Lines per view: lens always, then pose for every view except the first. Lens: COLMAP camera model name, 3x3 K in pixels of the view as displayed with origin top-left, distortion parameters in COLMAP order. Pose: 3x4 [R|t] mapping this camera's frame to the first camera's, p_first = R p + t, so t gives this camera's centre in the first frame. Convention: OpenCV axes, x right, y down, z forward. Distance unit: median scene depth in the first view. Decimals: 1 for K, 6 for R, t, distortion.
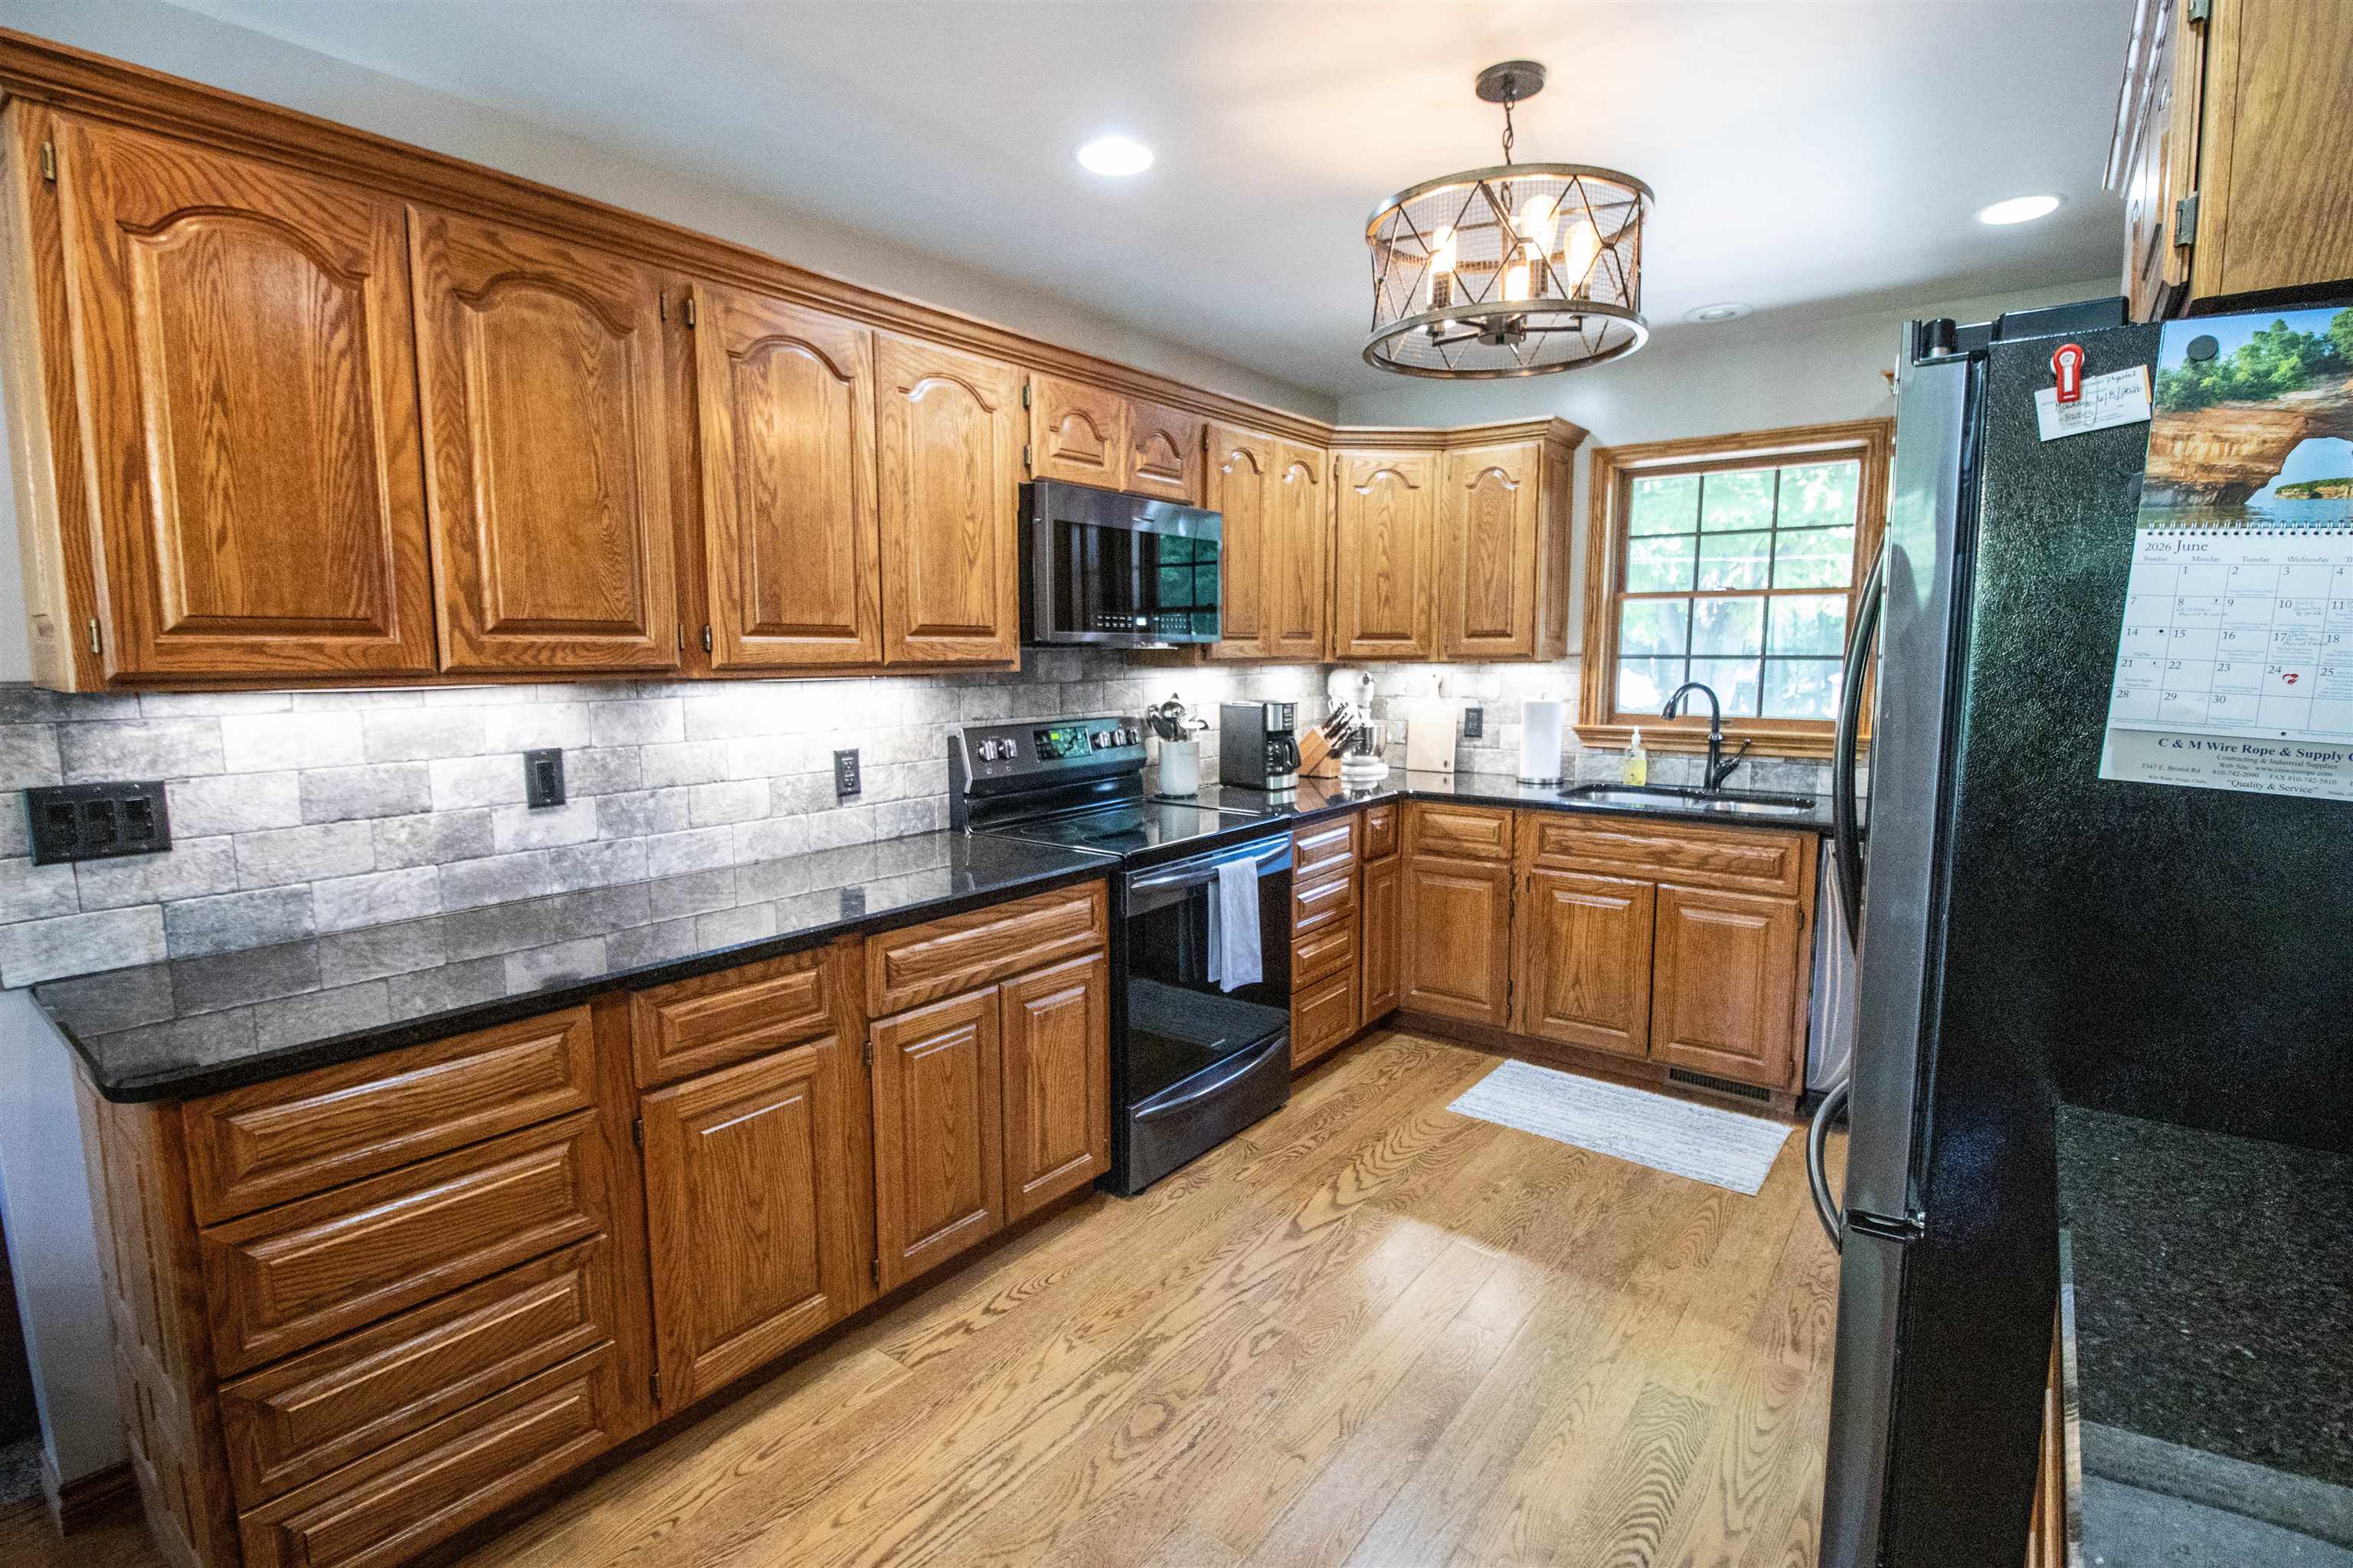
lens RADIAL K [[1128.5, 0, 1214.7], [0, 1128.5, 793.2], [0, 0, 1]] dist [-0.000395, -0.016735]
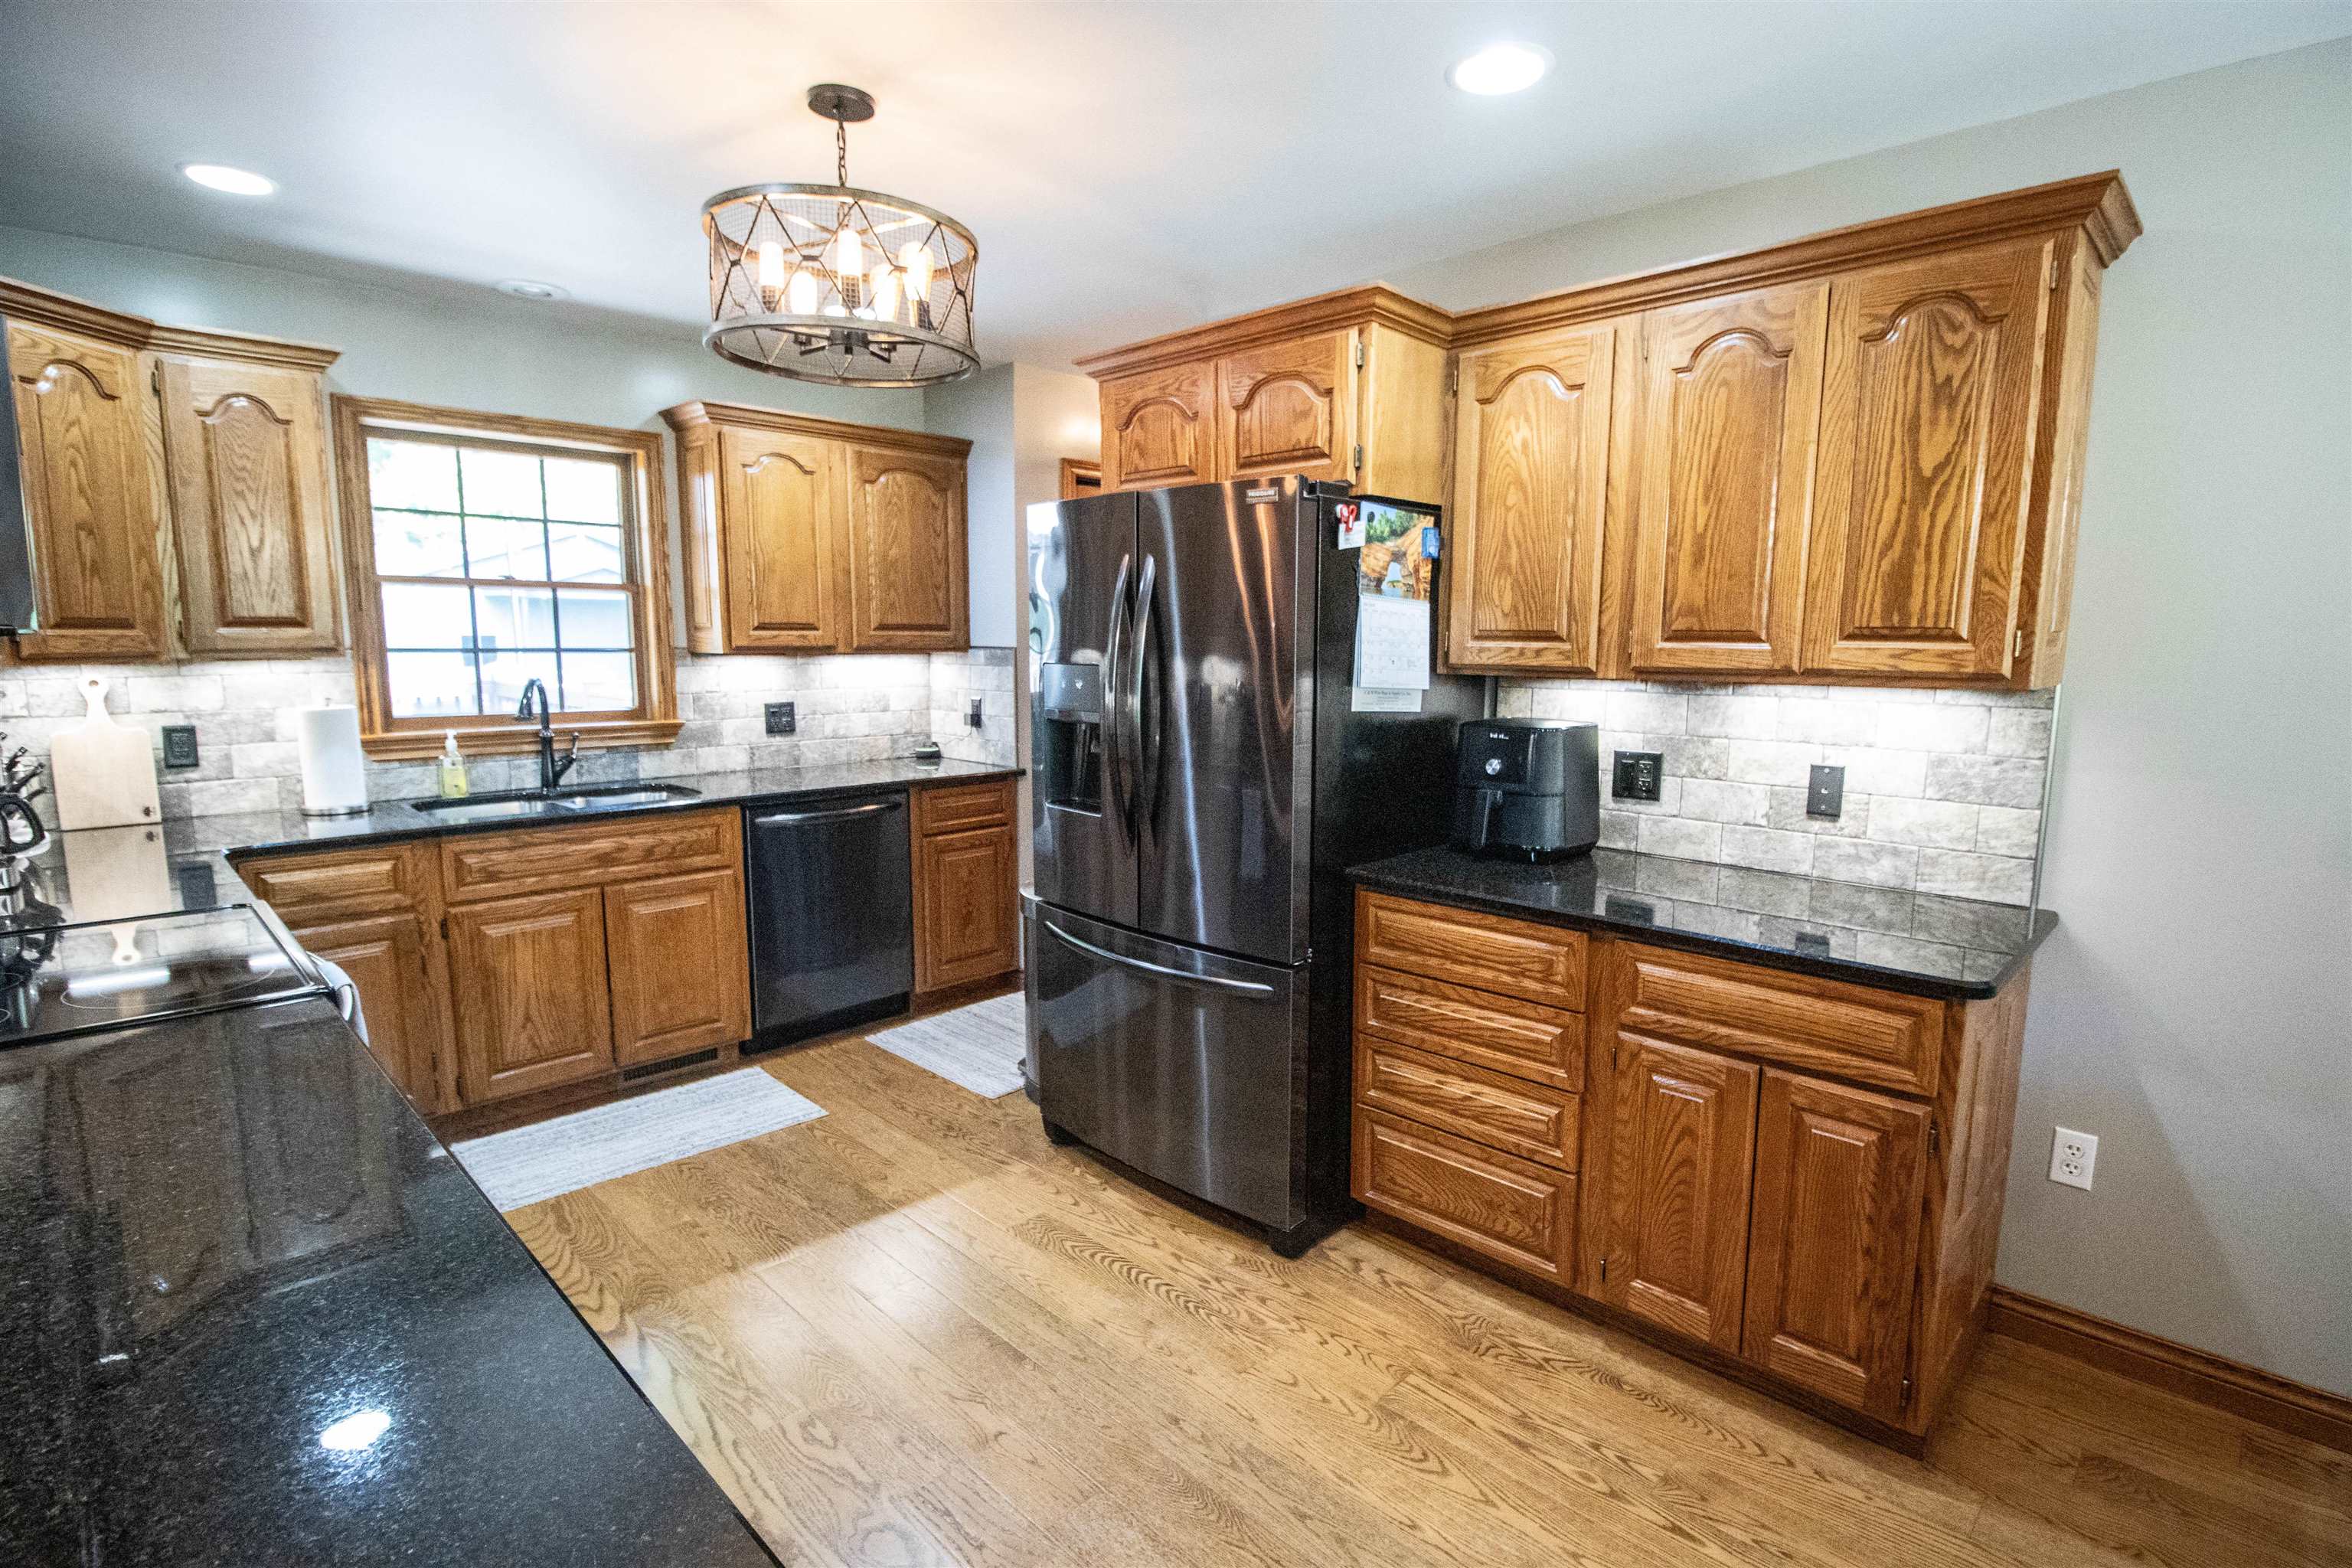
lens RADIAL K [[1128.0, 0, 1214.2], [0, 1128.0, 793.2], [0, 0, 1]] dist [-0.000395, -0.016735]
pose [[0.107479, -0.131572, 0.985463, -0.451734], [0.118052, 0.985881, 0.118752, -0.047545], [-0.987174, 0.103573, 0.121494, 0.333579]]
